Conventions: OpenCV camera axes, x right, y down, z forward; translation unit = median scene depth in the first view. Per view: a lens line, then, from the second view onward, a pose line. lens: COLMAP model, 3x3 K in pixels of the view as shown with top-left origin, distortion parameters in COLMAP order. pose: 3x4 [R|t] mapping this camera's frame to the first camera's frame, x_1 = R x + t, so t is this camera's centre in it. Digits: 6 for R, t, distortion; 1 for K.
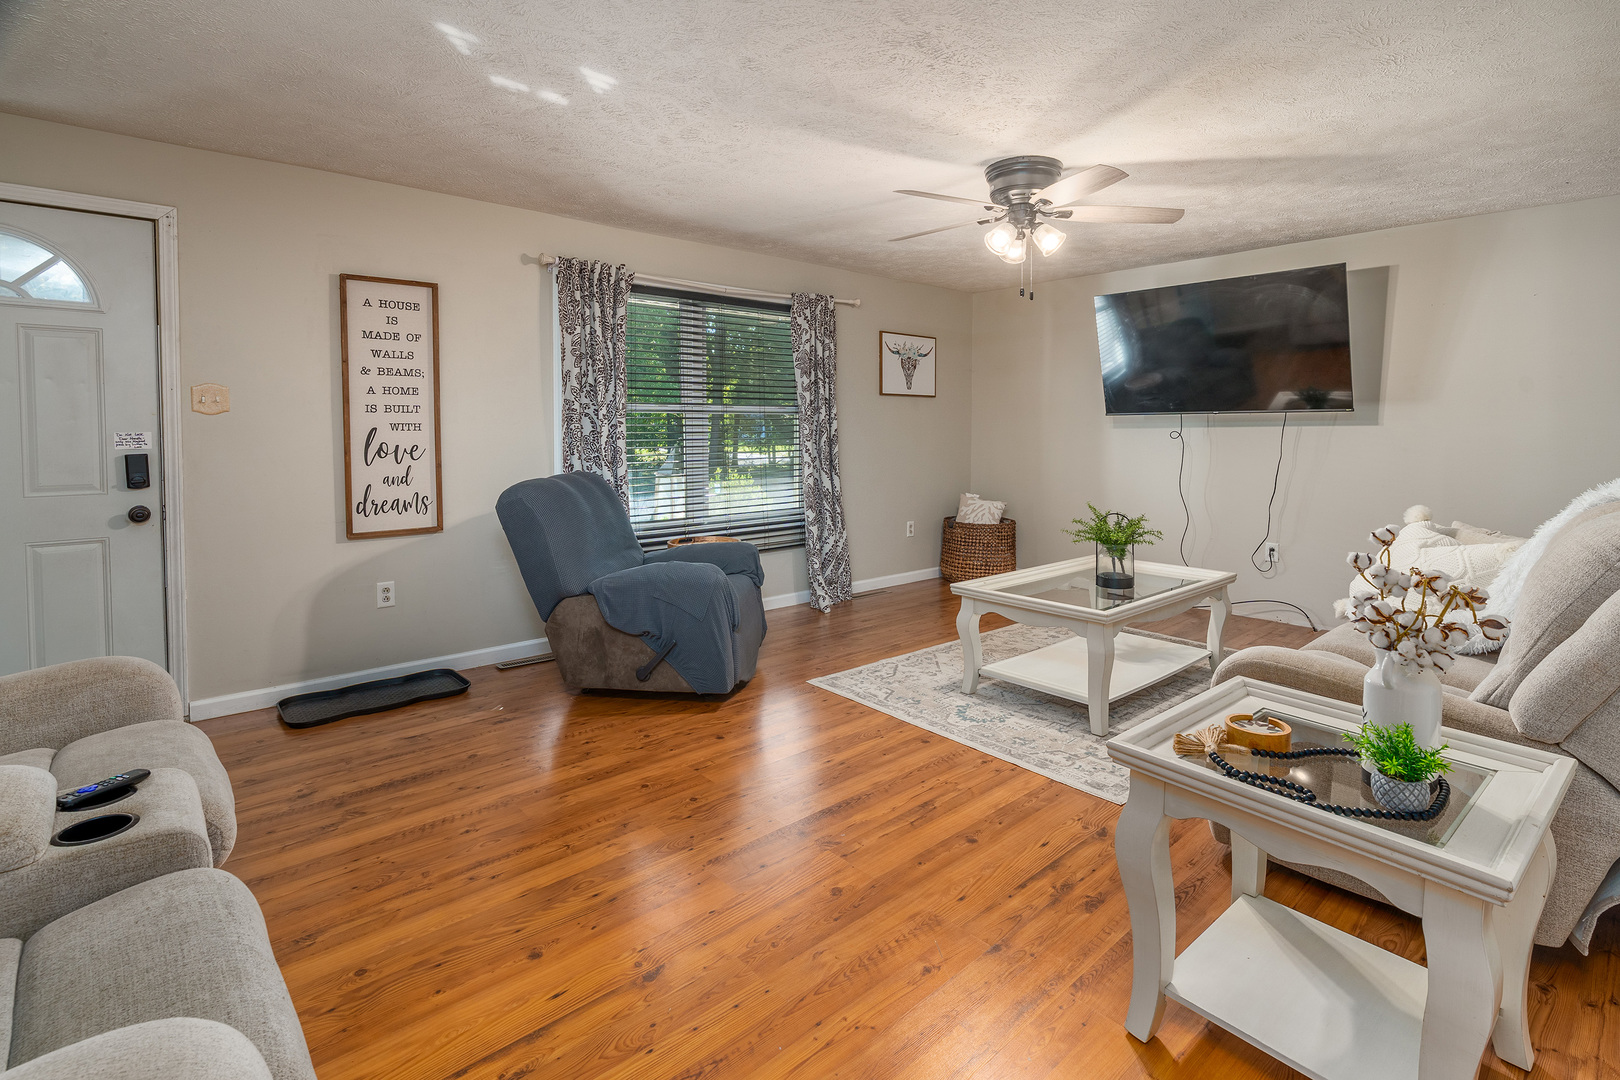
lens RADIAL K [[748.6, 0, 810.7], [0, 748.6, 541.1], [0, 0, 1]] dist [-0.000062, -0.000006]
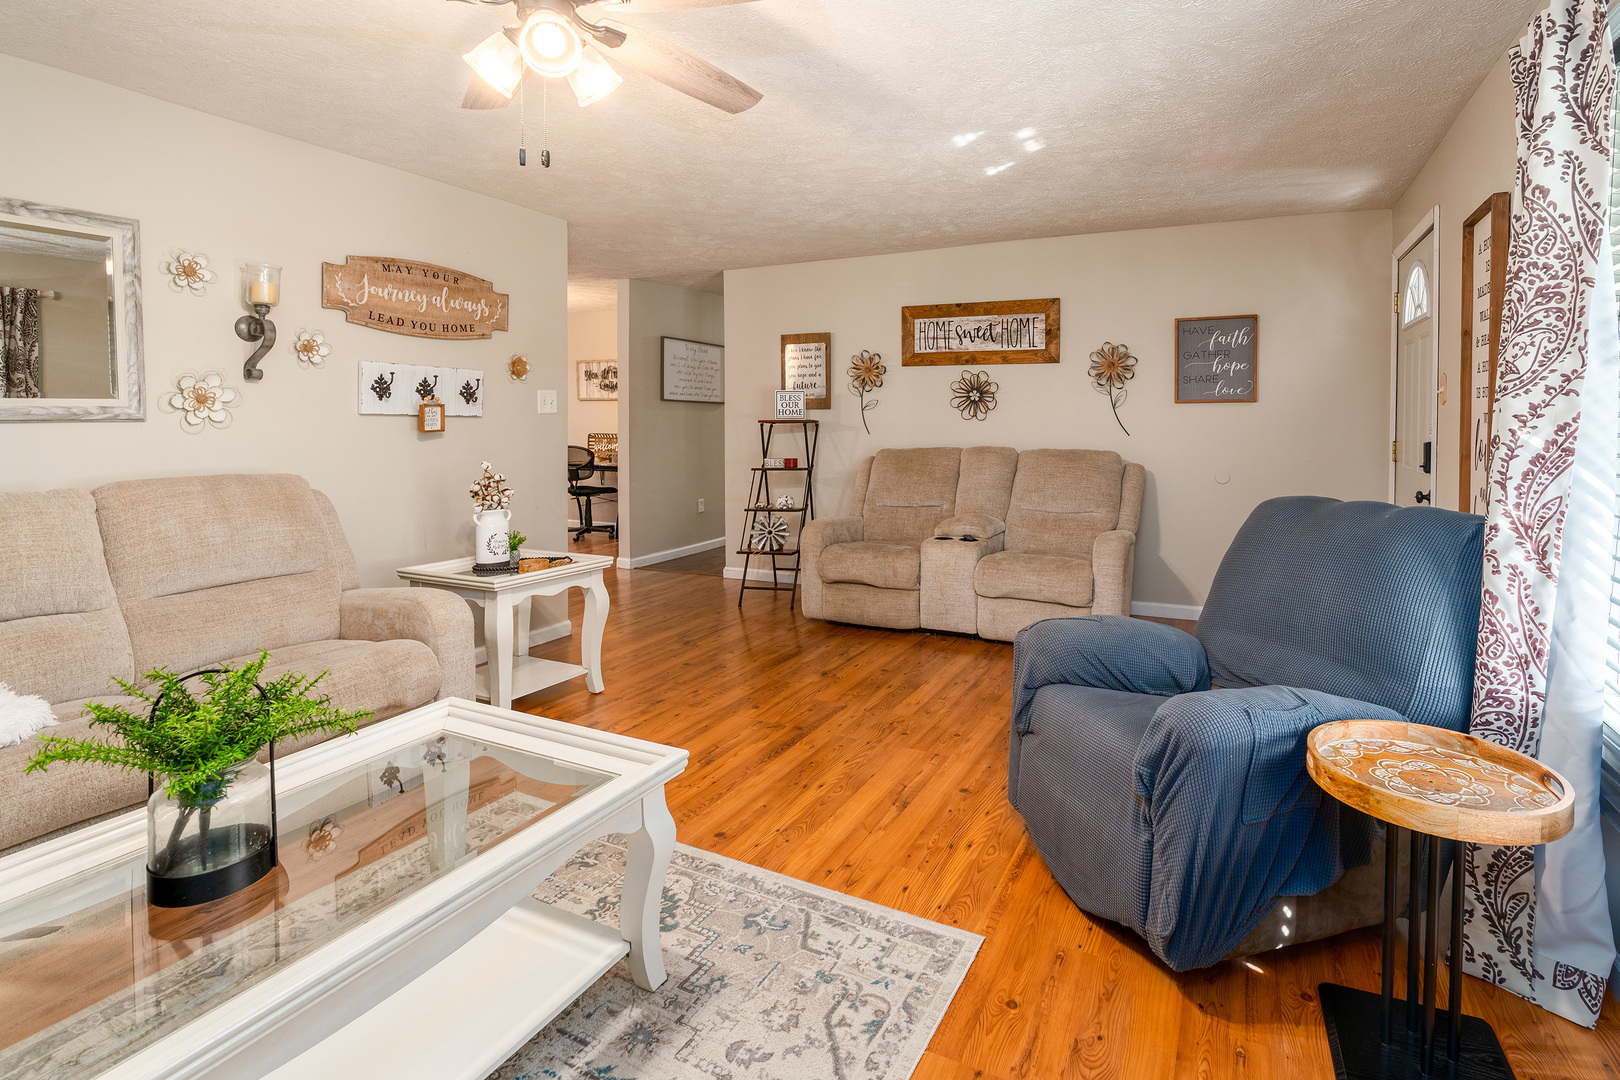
lens RADIAL K [[748.6, 0, 810.3], [0, 748.6, 538.5], [0, 0, 1]] dist [-0.000062, -0.000006]
pose [[-0.937653, 0.053495, -0.343431, 0.325729], [-0.056085, 0.951850, 0.301391, -0.256410], [0.343018, 0.301861, -0.889505, 1.689781]]
